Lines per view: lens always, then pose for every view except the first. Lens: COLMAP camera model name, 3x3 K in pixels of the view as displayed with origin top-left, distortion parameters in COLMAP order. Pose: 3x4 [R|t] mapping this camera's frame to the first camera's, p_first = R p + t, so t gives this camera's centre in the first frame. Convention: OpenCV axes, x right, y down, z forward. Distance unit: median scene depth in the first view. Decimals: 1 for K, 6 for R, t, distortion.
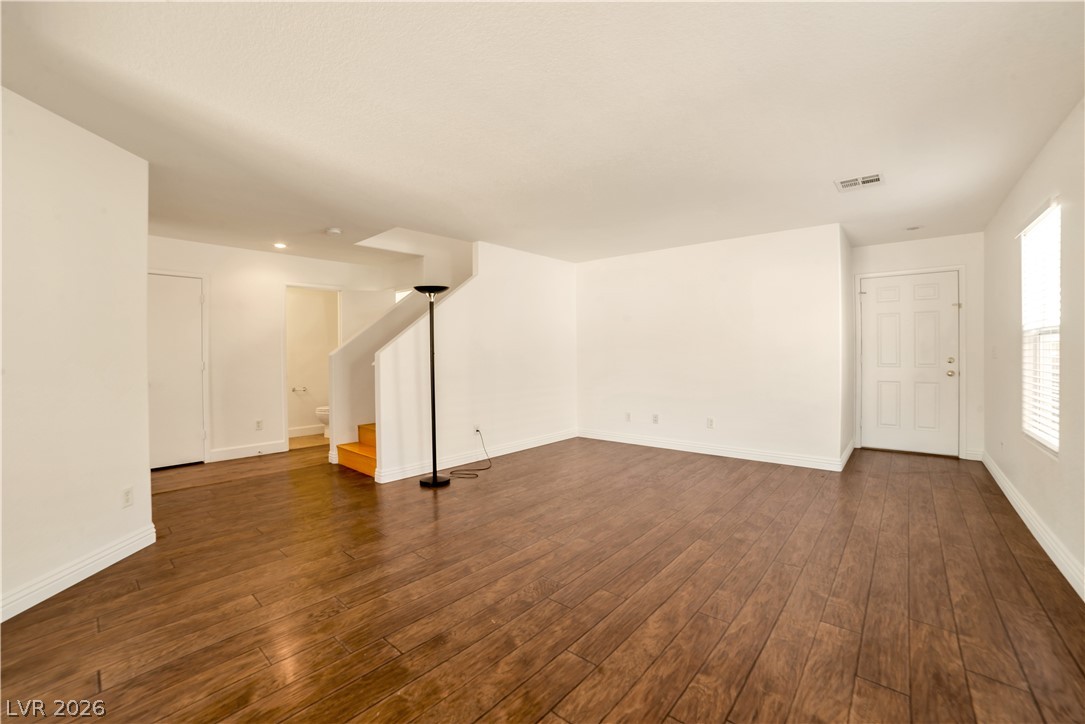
lens RADIAL K [[450.5, 0, 540.6], [0, 450.5, 352.6], [0, 0, 1]] dist [-0.109231, 0.035580]
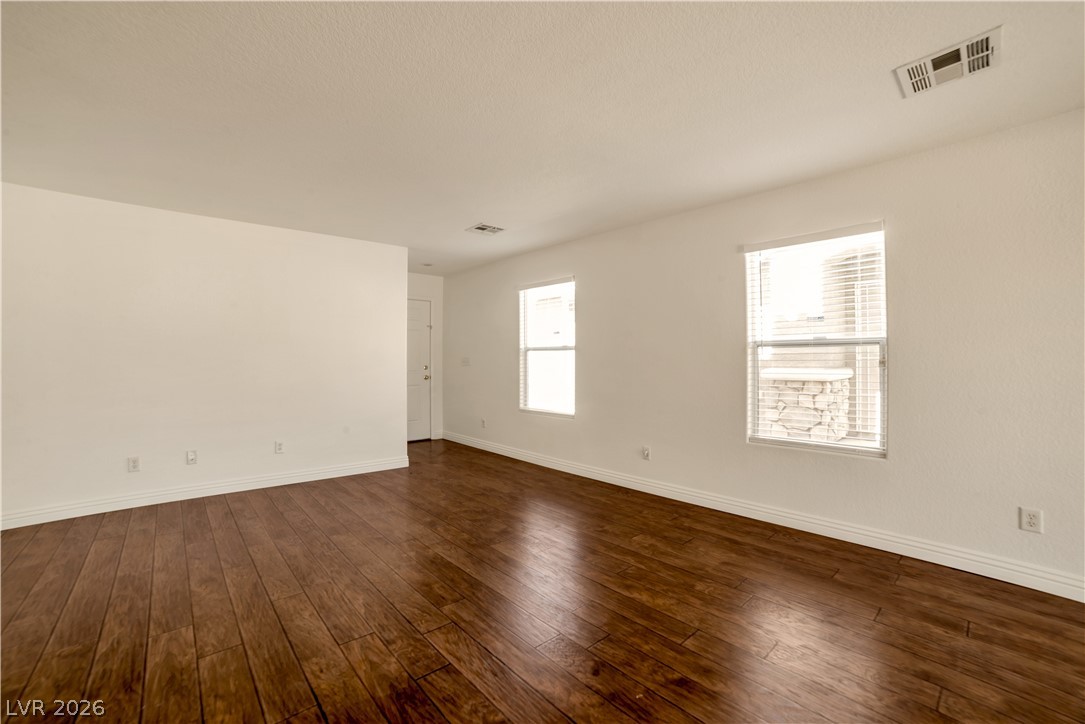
lens RADIAL K [[450.5, 0, 540.6], [0, 450.5, 352.6], [0, 0, 1]] dist [-0.109231, 0.035580]
pose [[0.122774, 0.021902, 0.992193, -0.588542], [0.003473, 0.999741, -0.022498, 0.006237], [-0.992429, 0.006208, 0.122666, 0.696566]]
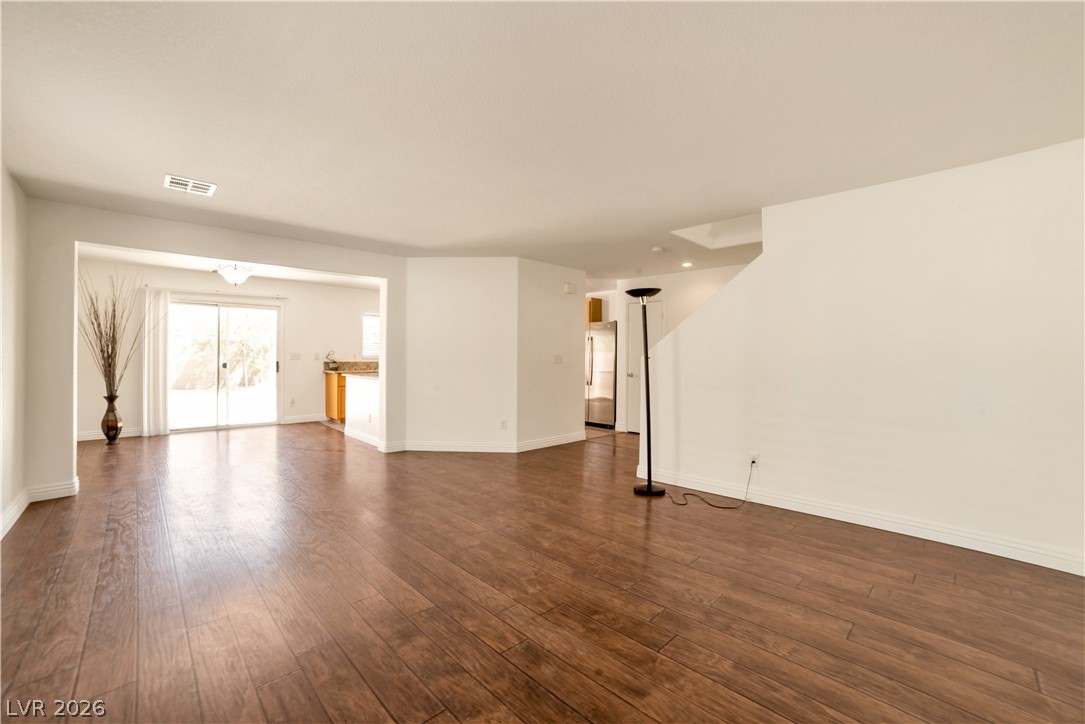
lens RADIAL K [[450.5, 0, 540.6], [0, 450.5, 352.6], [0, 0, 1]] dist [-0.109231, 0.035580]
pose [[-0.090328, -0.002208, -0.995910, 1.001832], [-0.009207, 0.999957, -0.001382, -0.008001], [0.995869, 0.009044, -0.090345, 1.144490]]
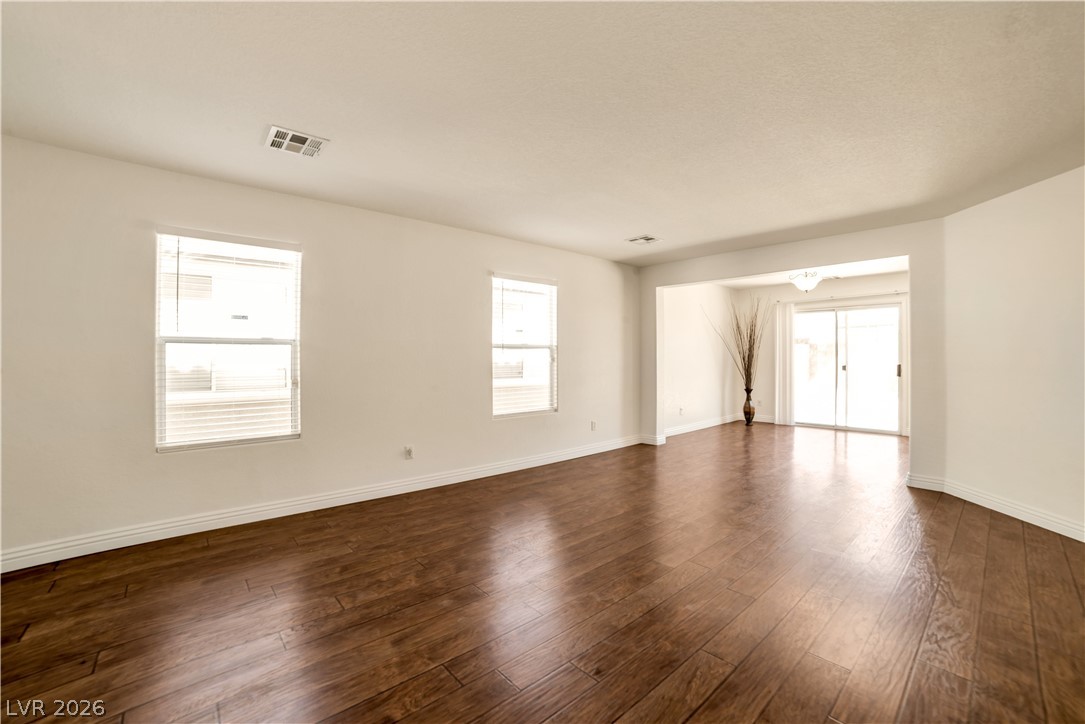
lens RADIAL K [[439.8, 0, 540.0], [0, 439.8, 360.4], [0, 0, 1]] dist [-0.069493, 0.000452]
pose [[-0.990063, 0.007090, 0.140449, 0.212675], [0.008482, 0.999921, 0.009314, -0.003656], [-0.140372, 0.010413, -0.990044, 1.766551]]
